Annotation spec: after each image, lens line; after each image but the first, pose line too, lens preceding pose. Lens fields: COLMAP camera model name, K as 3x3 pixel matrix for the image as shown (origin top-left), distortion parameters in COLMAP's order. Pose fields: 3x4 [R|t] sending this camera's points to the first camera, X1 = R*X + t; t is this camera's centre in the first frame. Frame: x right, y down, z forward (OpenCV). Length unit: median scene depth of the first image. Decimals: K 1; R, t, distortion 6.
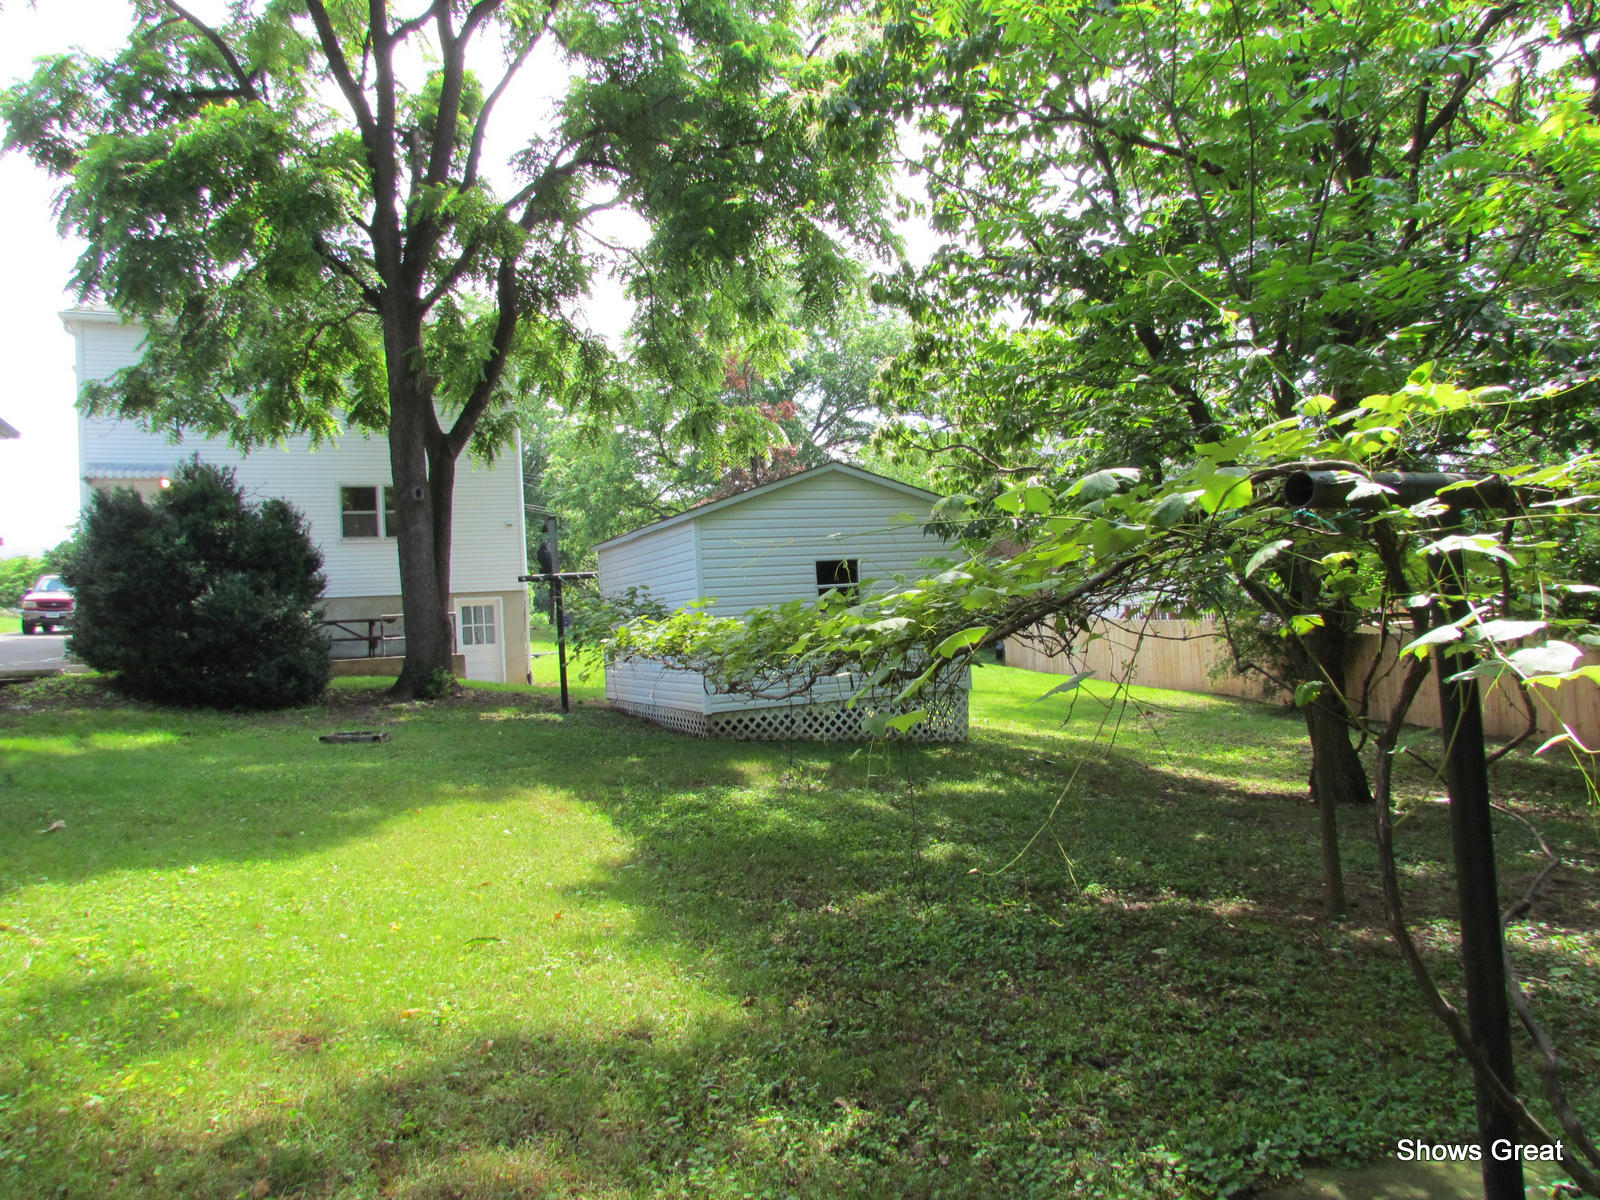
lens RADIAL K [[1164.3, 0, 800.0], [0, 1164.3, 600.0], [0, 0, 1]] dist [-0.015425, 0.006741]
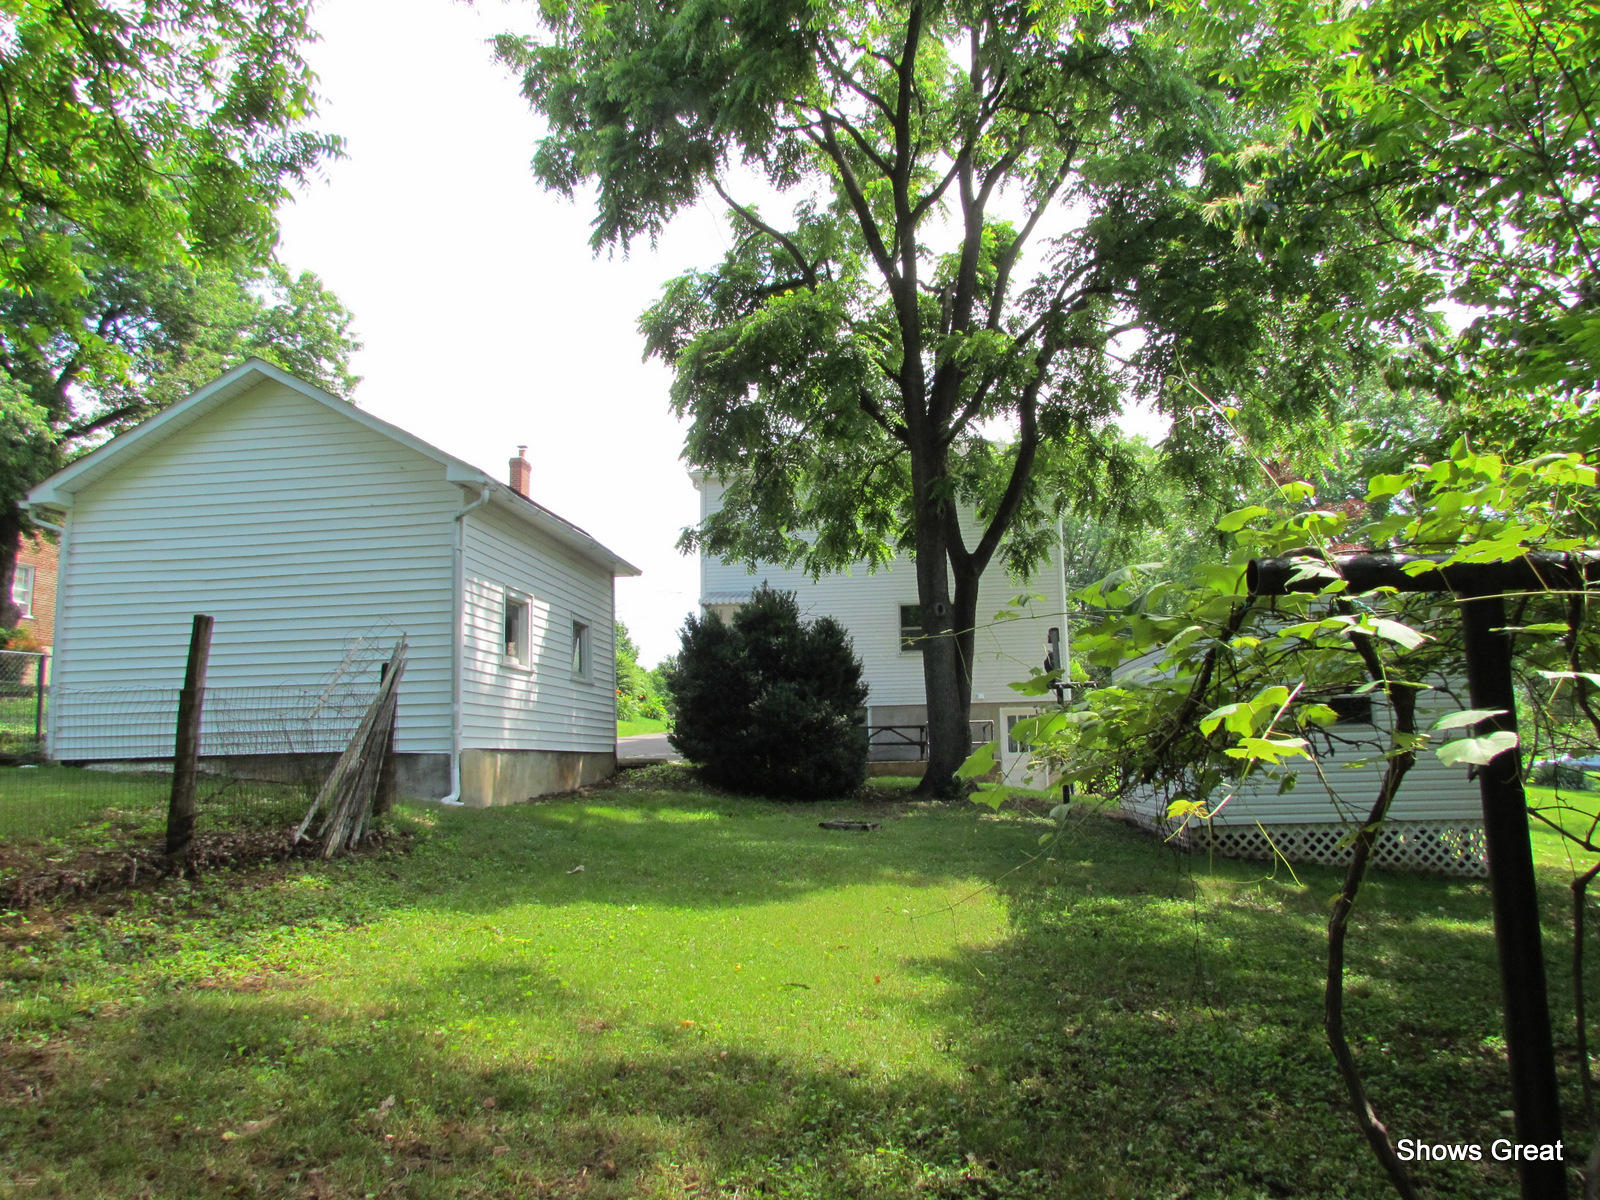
lens RADIAL K [[1172.7, 0, 802.6], [0, 1172.7, 594.9], [0, 0, 1]] dist [-0.025442, -0.002964]
pose [[0.862198, -0.035194, -0.505348, 0.117895], [-0.017451, 0.994928, -0.099064, 0.006496], [0.506271, 0.094232, 0.857210, -0.013352]]
